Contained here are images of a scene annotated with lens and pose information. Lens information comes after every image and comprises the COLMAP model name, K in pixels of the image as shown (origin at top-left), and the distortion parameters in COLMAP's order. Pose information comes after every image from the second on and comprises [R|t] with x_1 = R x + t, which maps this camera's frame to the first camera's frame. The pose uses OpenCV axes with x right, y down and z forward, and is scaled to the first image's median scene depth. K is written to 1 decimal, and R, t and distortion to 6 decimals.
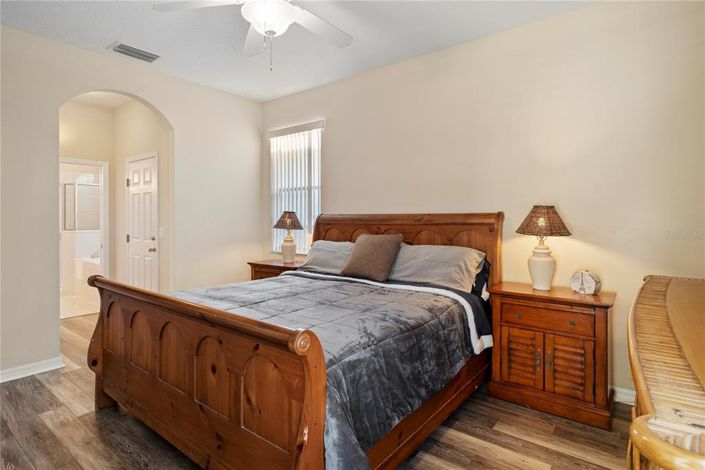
lens RADIAL K [[365.1, 0, 355.5], [0, 365.1, 232.9], [0, 0, 1]] dist [-0.011183, -0.000036]
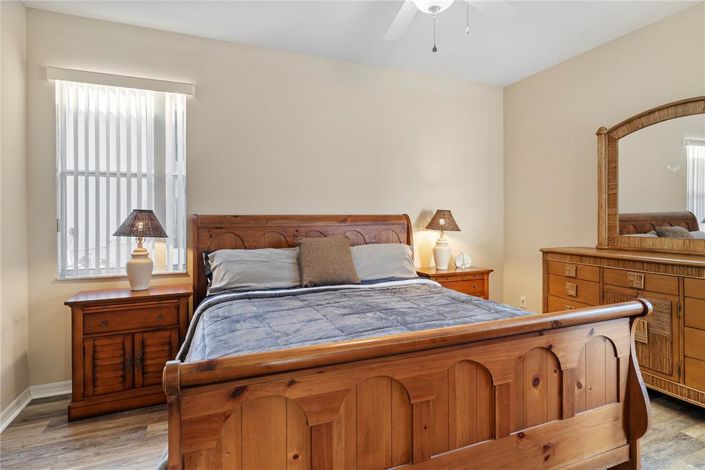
lens RADIAL K [[365.1, 0, 355.5], [0, 365.1, 232.9], [0, 0, 1]] dist [-0.011183, -0.000036]
pose [[0.505422, -0.034901, 0.862166, -0.542036], [0.039266, 0.999077, 0.017424, -0.014454], [-0.861978, 0.025047, 0.506326, 0.354818]]
